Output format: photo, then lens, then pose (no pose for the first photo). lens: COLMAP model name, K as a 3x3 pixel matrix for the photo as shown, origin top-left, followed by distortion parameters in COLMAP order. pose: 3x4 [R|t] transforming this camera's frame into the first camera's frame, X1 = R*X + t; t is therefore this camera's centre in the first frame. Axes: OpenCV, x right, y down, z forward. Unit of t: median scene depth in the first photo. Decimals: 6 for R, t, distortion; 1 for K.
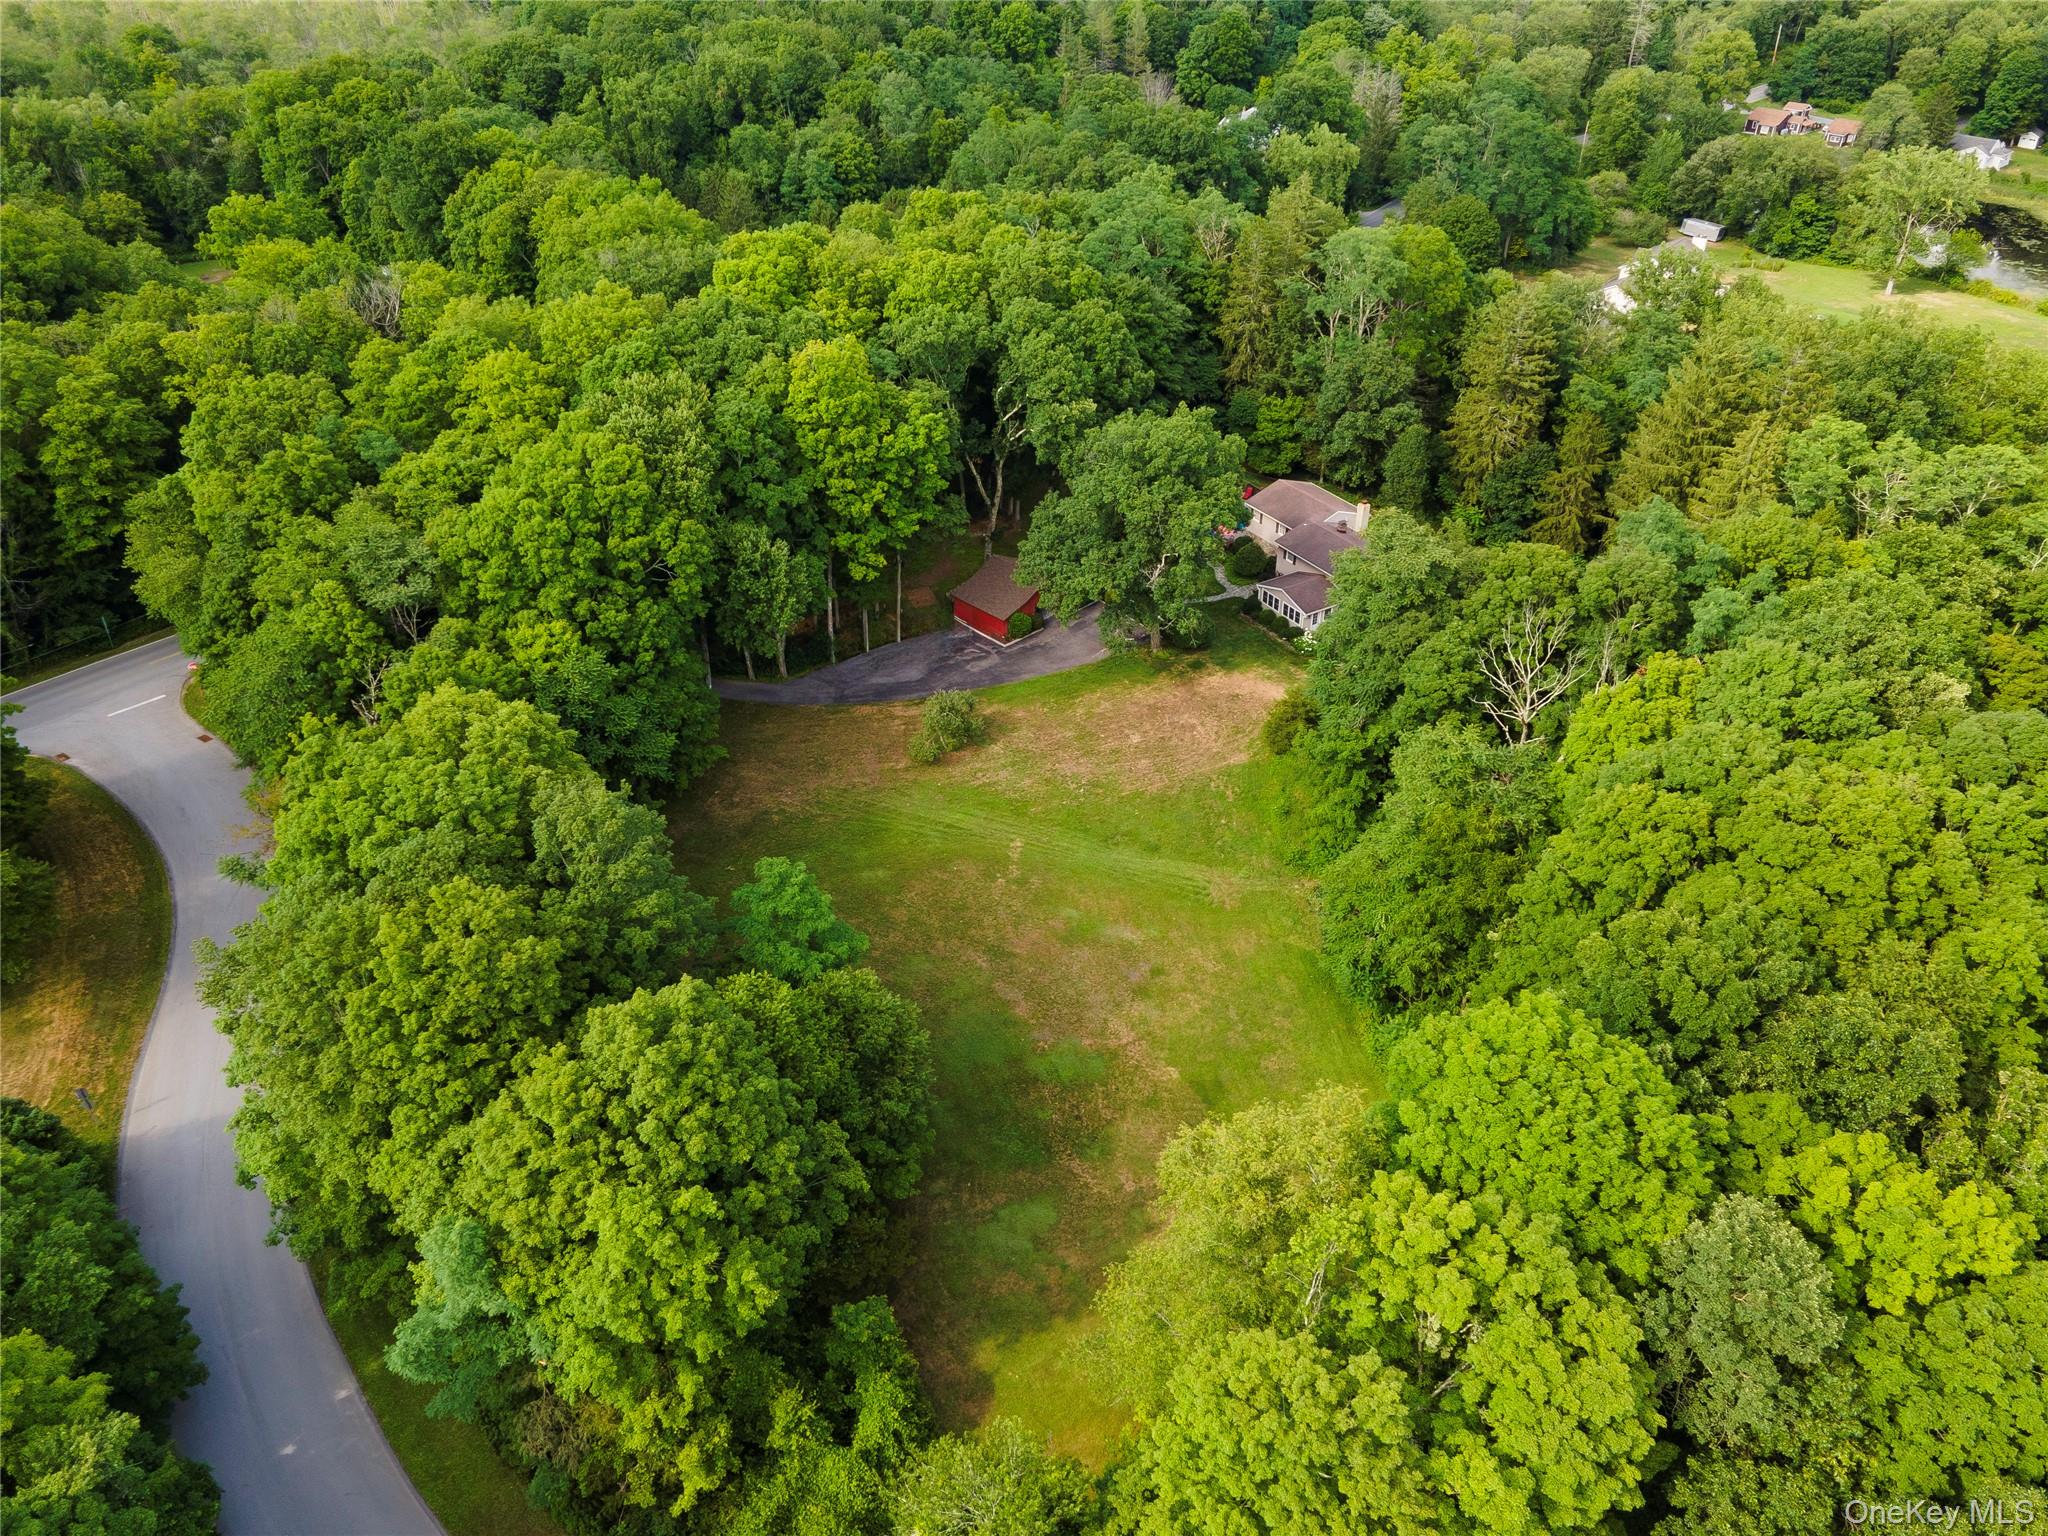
lens RADIAL K [[1497.4, 0, 1026.2], [0, 1497.4, 784.5], [0, 0, 1]] dist [0.036033, 0.001143]
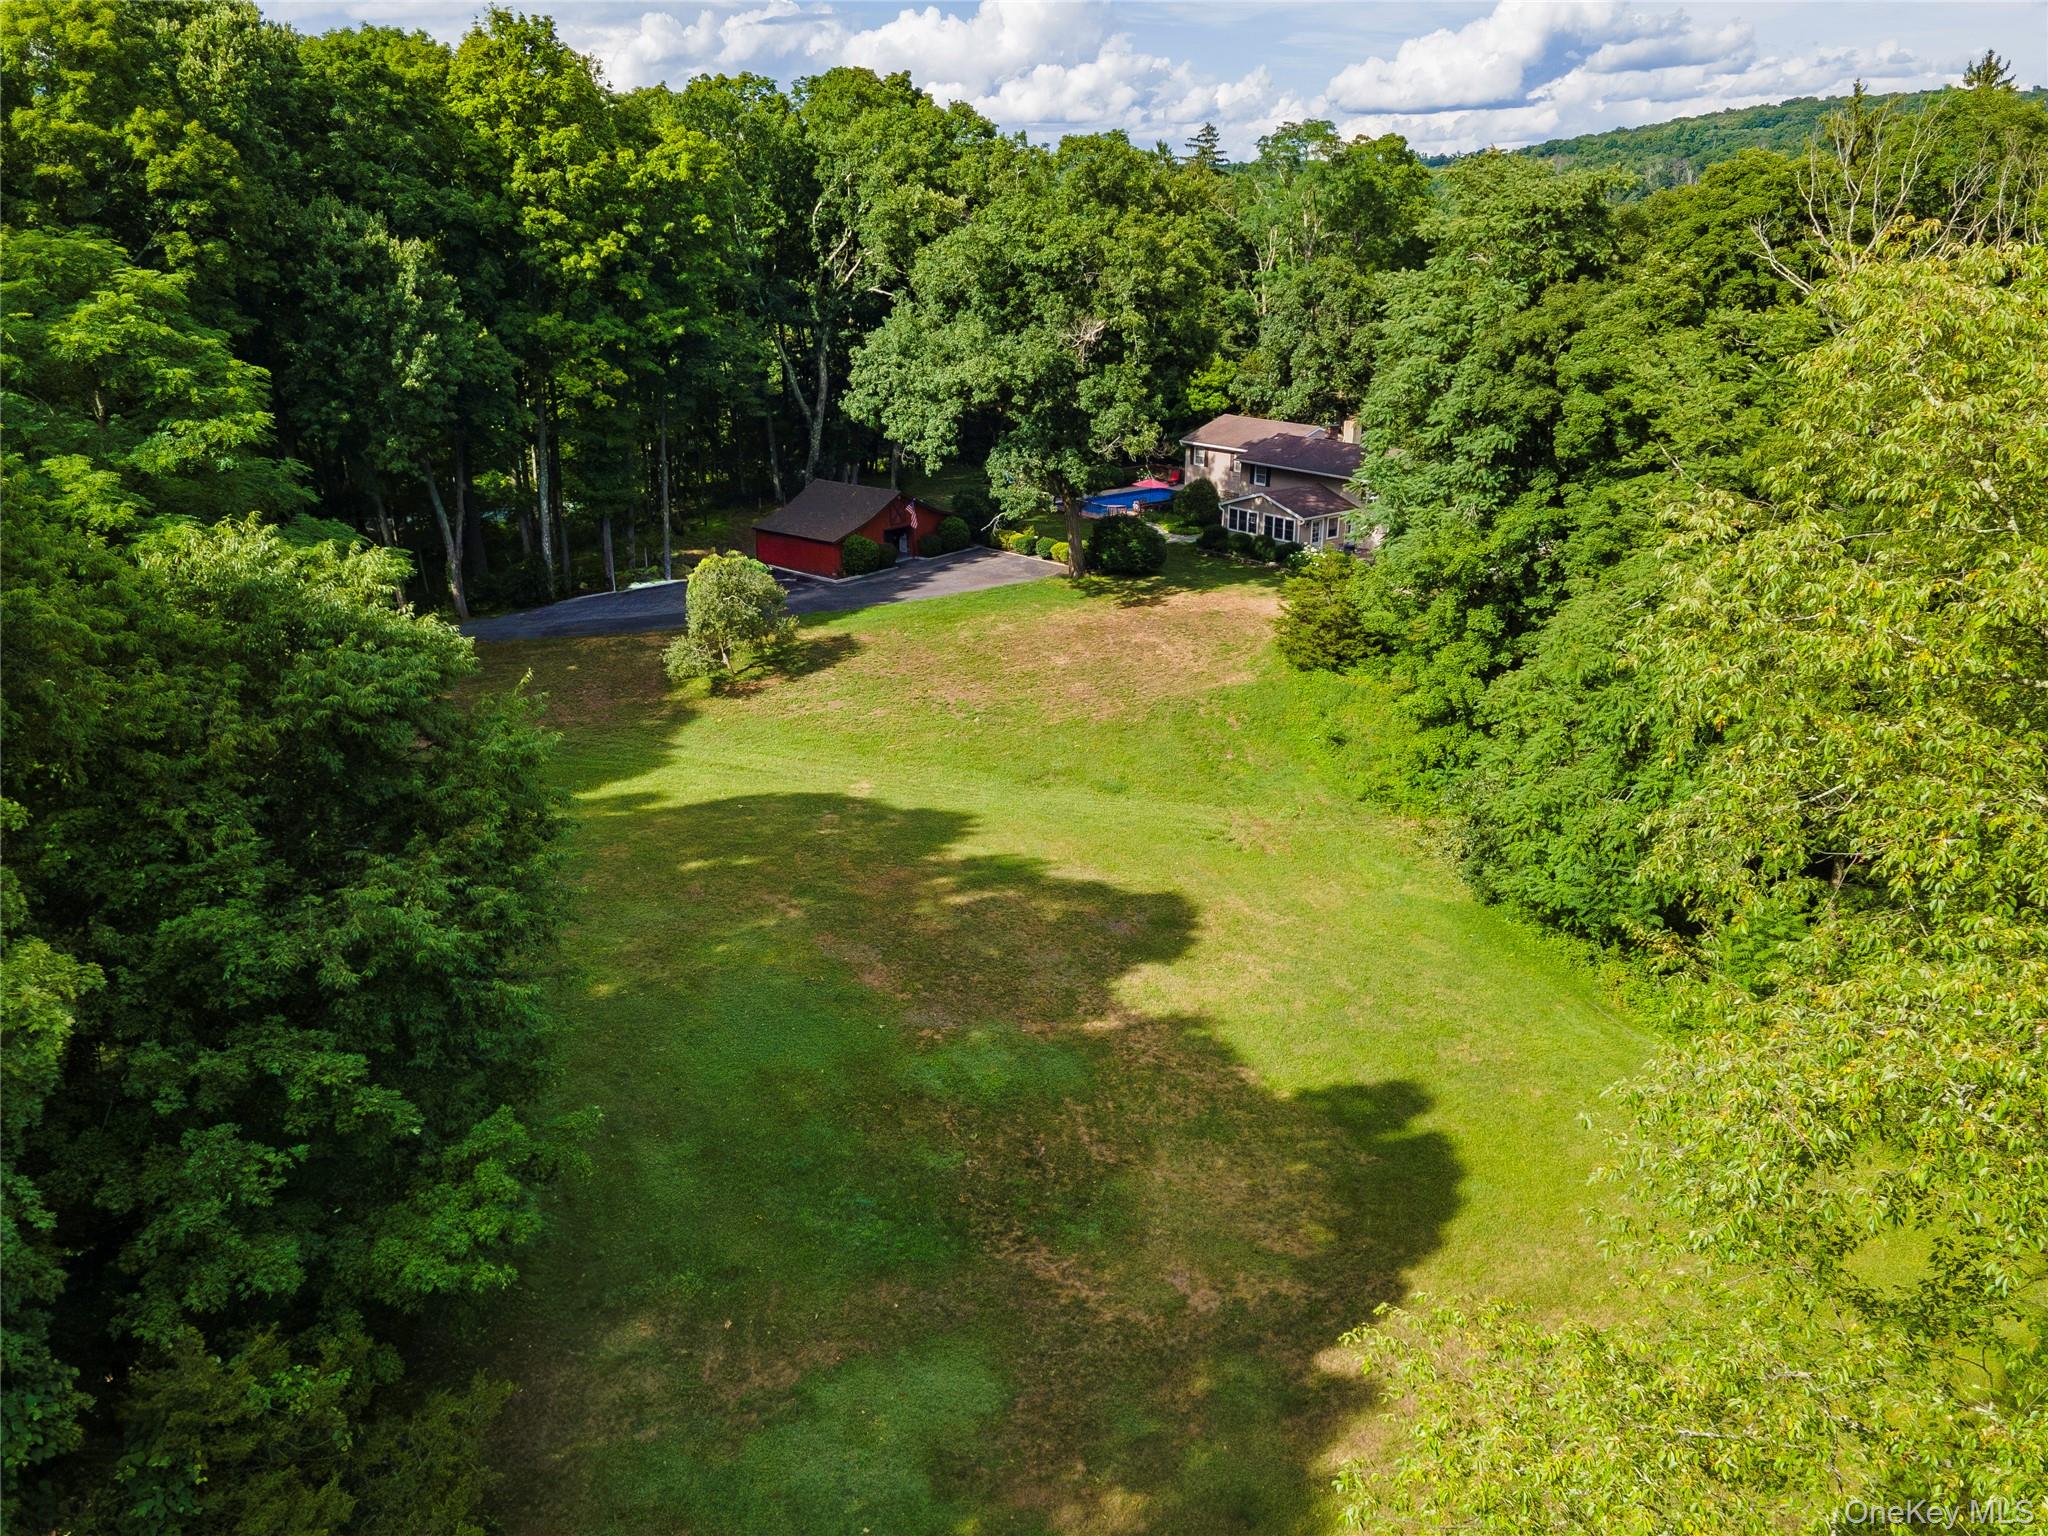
lens RADIAL K [[1497.4, 0, 1026.2], [0, 1497.4, 784.5], [0, 0, 1]] dist [0.036033, 0.001143]
pose [[0.994422, -0.034927, 0.099522, -0.001191], [0.059543, 0.964742, -0.256374, 0.177603], [-0.087059, 0.260870, 0.961440, 0.476699]]
